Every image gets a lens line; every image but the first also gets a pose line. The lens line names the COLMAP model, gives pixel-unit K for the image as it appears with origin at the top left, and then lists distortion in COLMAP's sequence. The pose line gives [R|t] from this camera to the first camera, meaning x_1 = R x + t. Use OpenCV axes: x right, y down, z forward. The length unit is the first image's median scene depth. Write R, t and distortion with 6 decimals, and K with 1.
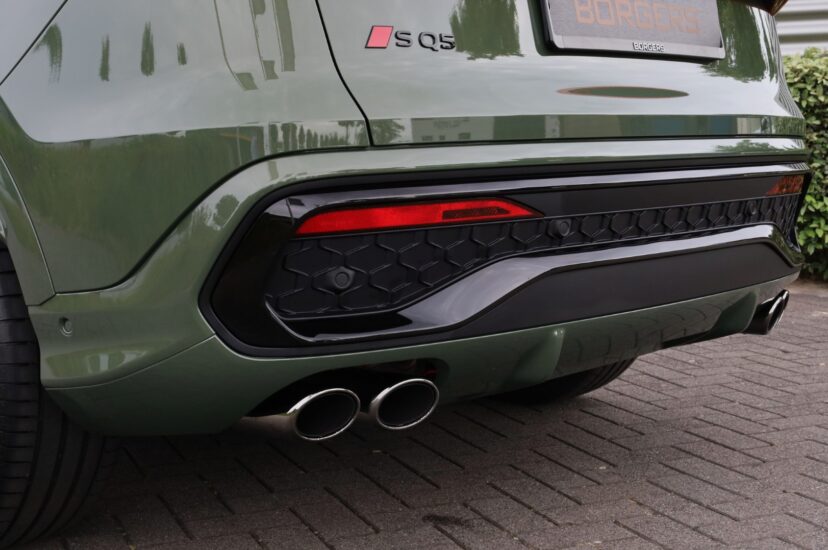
lens RADIAL K [[1454.4, 0, 414.0], [0, 1454.4, 275.0], [0, 0, 1]] dist [0.001758, 0.097479]
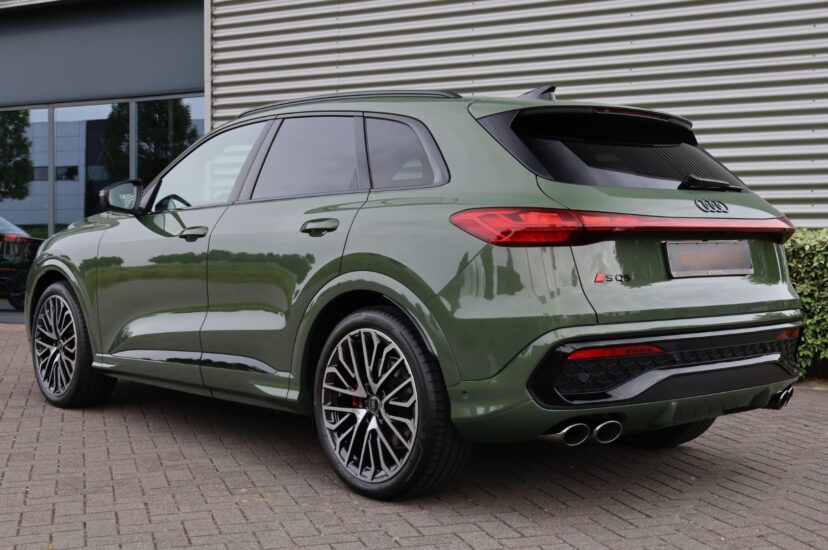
lens RADIAL K [[1086.7, 0, 414.0], [0, 1086.7, 275.0], [0, 0, 1]] dist [-0.029846, -0.092214]
pose [[0.992450, 0.011398, -0.122116, -0.092962], [-0.021977, 0.996084, -0.085640, -0.005691], [0.120662, 0.087677, 0.988814, -0.693384]]
